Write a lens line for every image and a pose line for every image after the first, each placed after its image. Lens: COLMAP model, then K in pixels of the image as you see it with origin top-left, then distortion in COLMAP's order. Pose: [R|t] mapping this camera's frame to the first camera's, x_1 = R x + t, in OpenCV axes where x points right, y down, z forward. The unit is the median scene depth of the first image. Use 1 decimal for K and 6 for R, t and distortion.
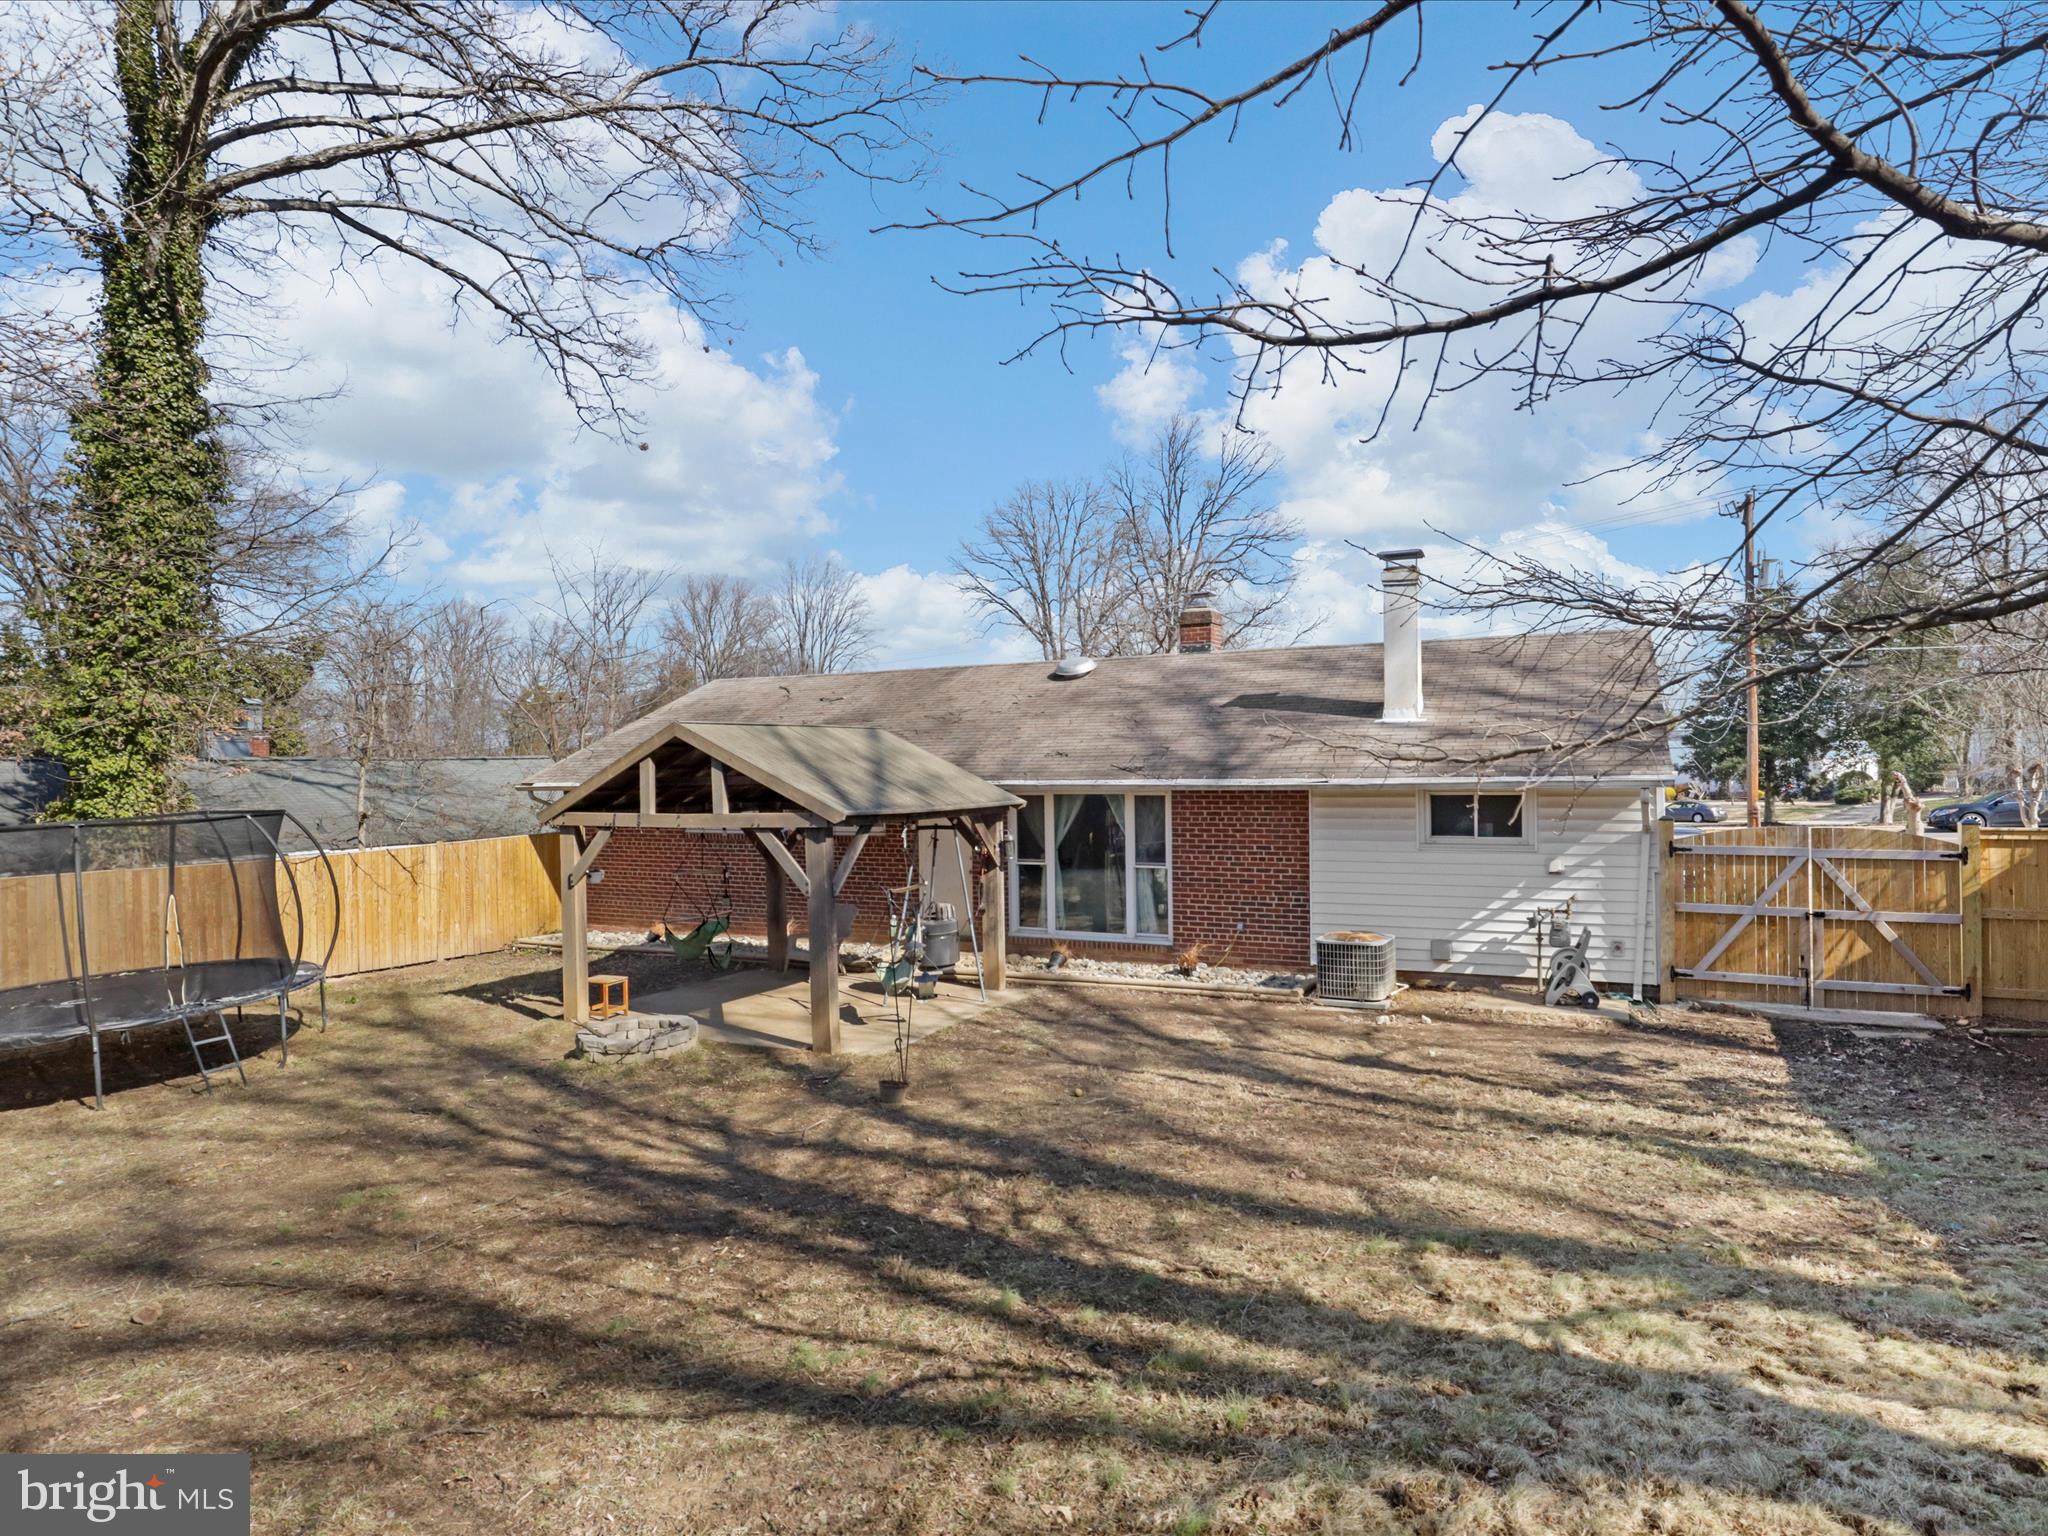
lens RADIAL K [[1181.4, 0, 1024.2], [0, 1181.4, 732.9], [0, 0, 1]] dist [-0.016032, 0.003313]
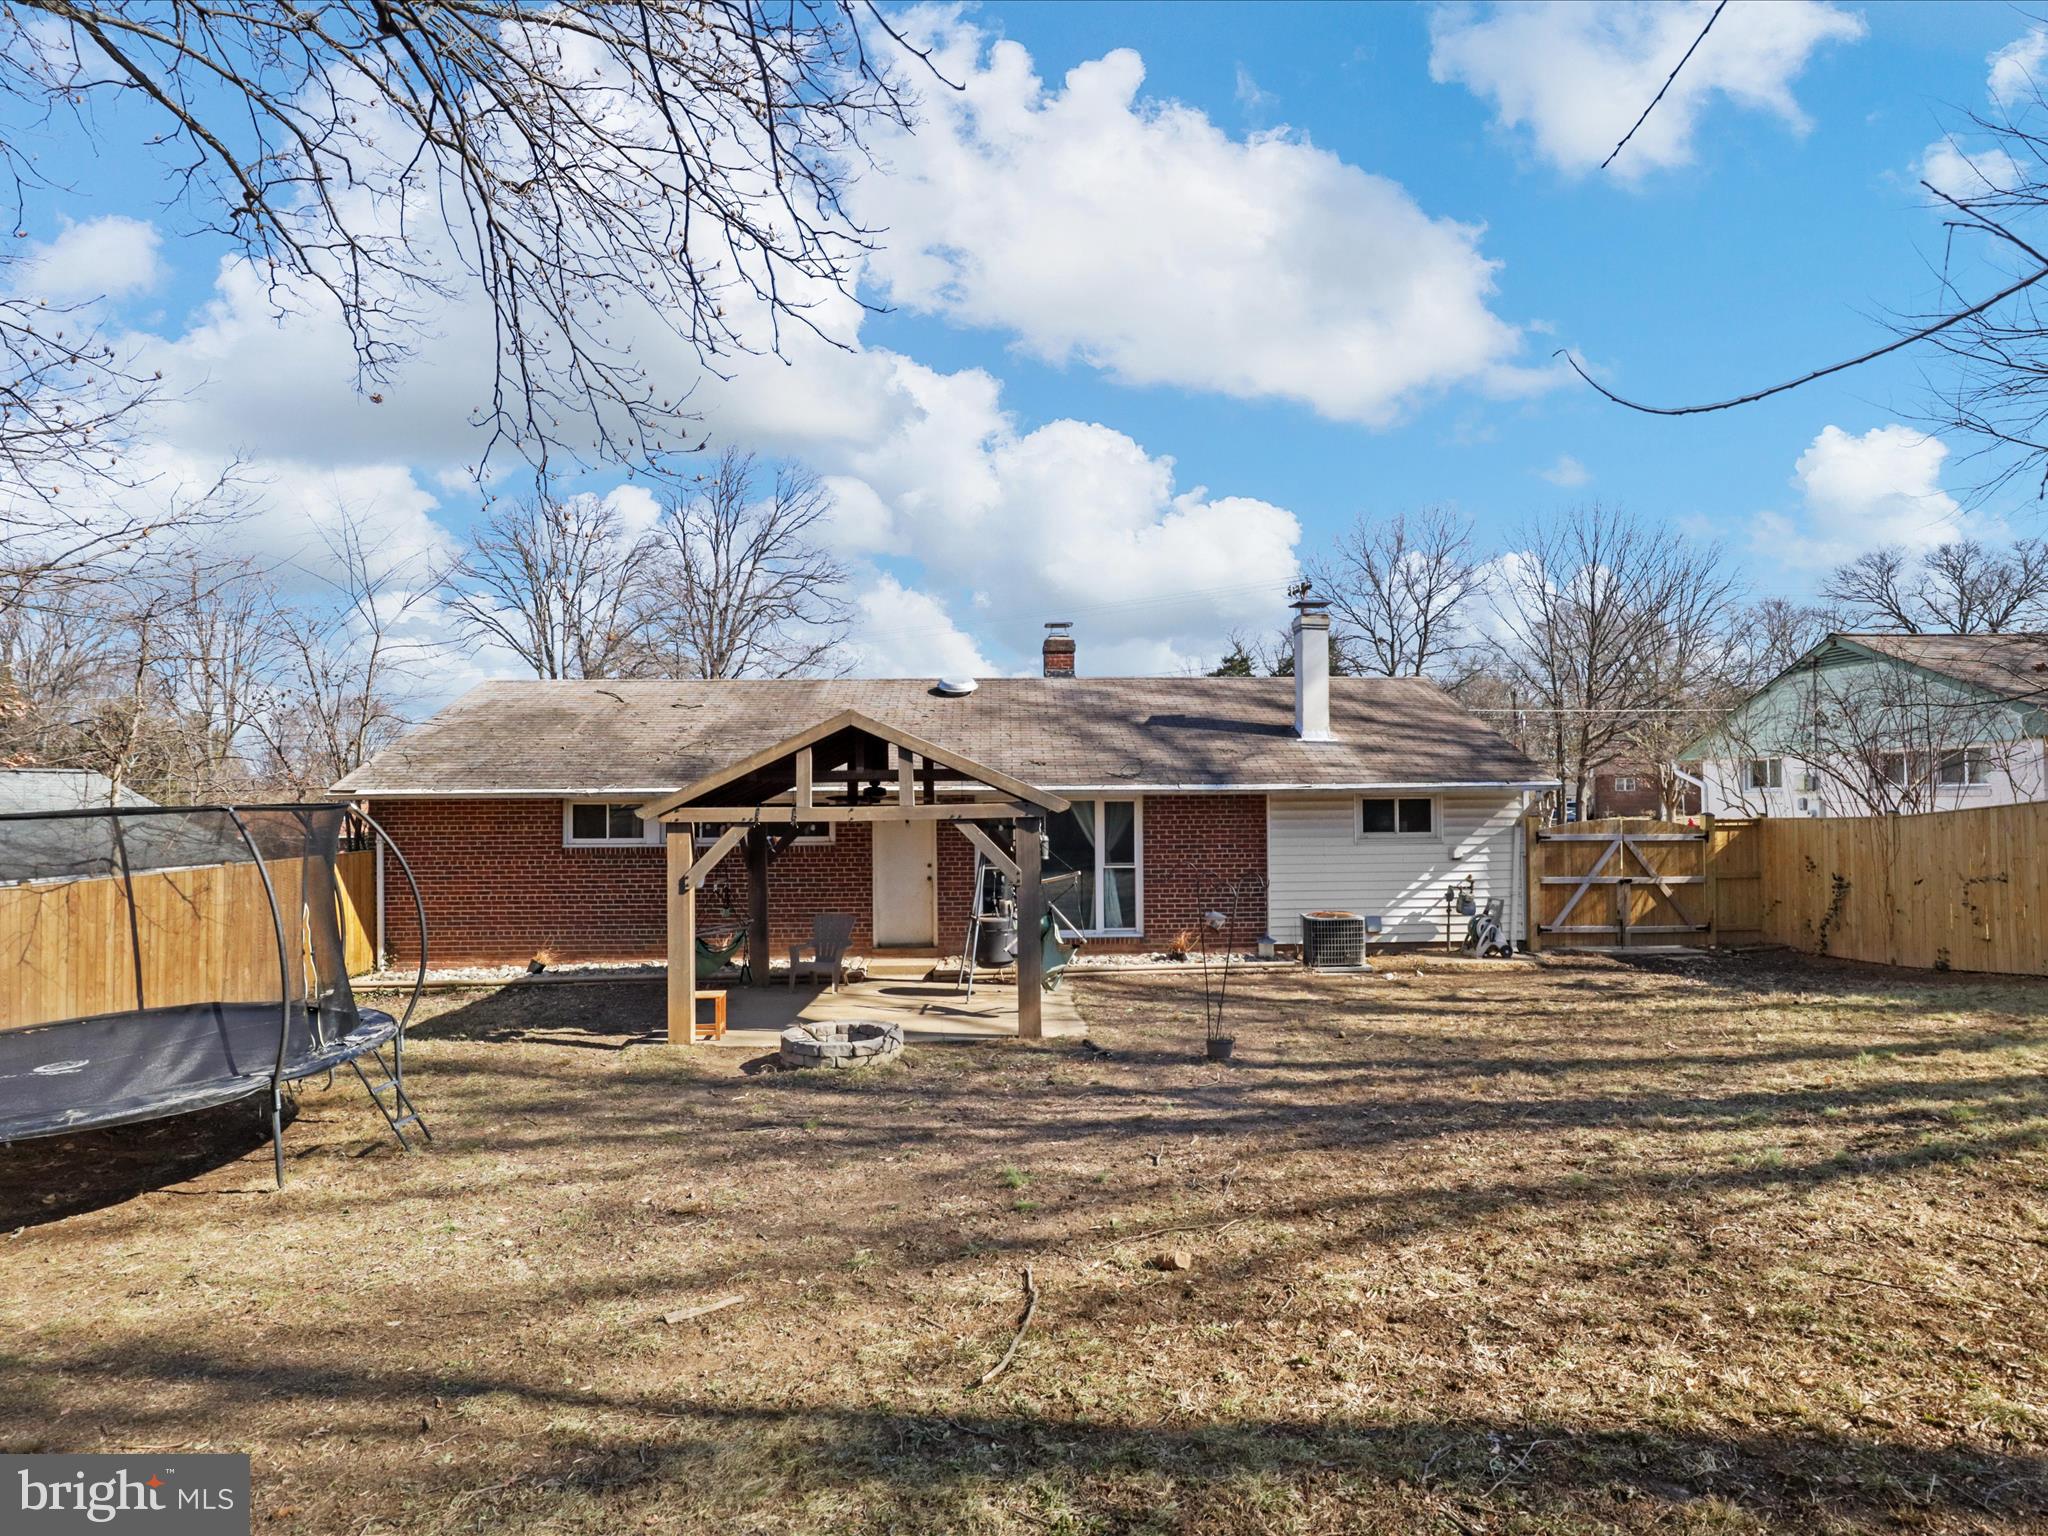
lens RADIAL K [[1191.5, 0, 1024.0], [0, 1191.5, 768.0], [0, 0, 1]] dist [-0.052669, 0.036711]
pose [[0.879935, 0.020761, 0.474641, -0.572834], [-0.016085, 0.999774, -0.013911, 0.044393], [-0.474822, 0.004606, 0.880070, 0.082622]]
